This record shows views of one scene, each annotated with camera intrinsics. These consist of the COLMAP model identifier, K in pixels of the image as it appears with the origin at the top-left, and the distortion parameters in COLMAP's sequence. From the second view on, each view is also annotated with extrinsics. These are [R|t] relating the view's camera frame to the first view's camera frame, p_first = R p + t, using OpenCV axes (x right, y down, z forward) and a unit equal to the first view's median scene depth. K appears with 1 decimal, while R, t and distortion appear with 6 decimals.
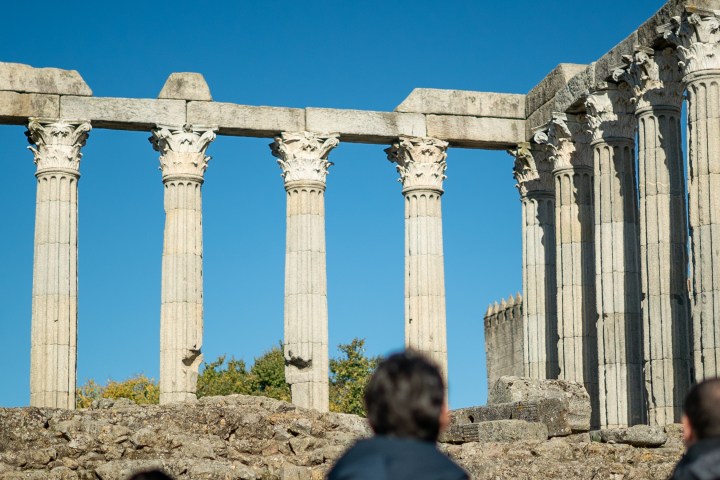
lens RADIAL K [[1924.1, 0, 360.0], [0, 1924.1, 240.0], [0, 0, 1]] dist [0.019692, -0.744025]
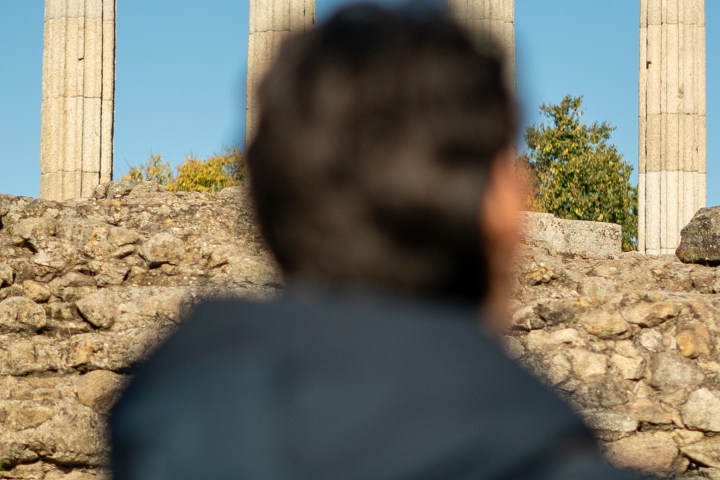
lens RADIAL K [[2996.9, 0, 360.0], [0, 2996.9, 240.0], [0, 0, 1]] dist [0.013270, -0.835666]
pose [[0.997406, 0.012870, -0.070825, 0.010418], [-0.005762, 0.995005, 0.099660, 0.009818], [0.071754, -0.098993, 0.992498, 0.108299]]
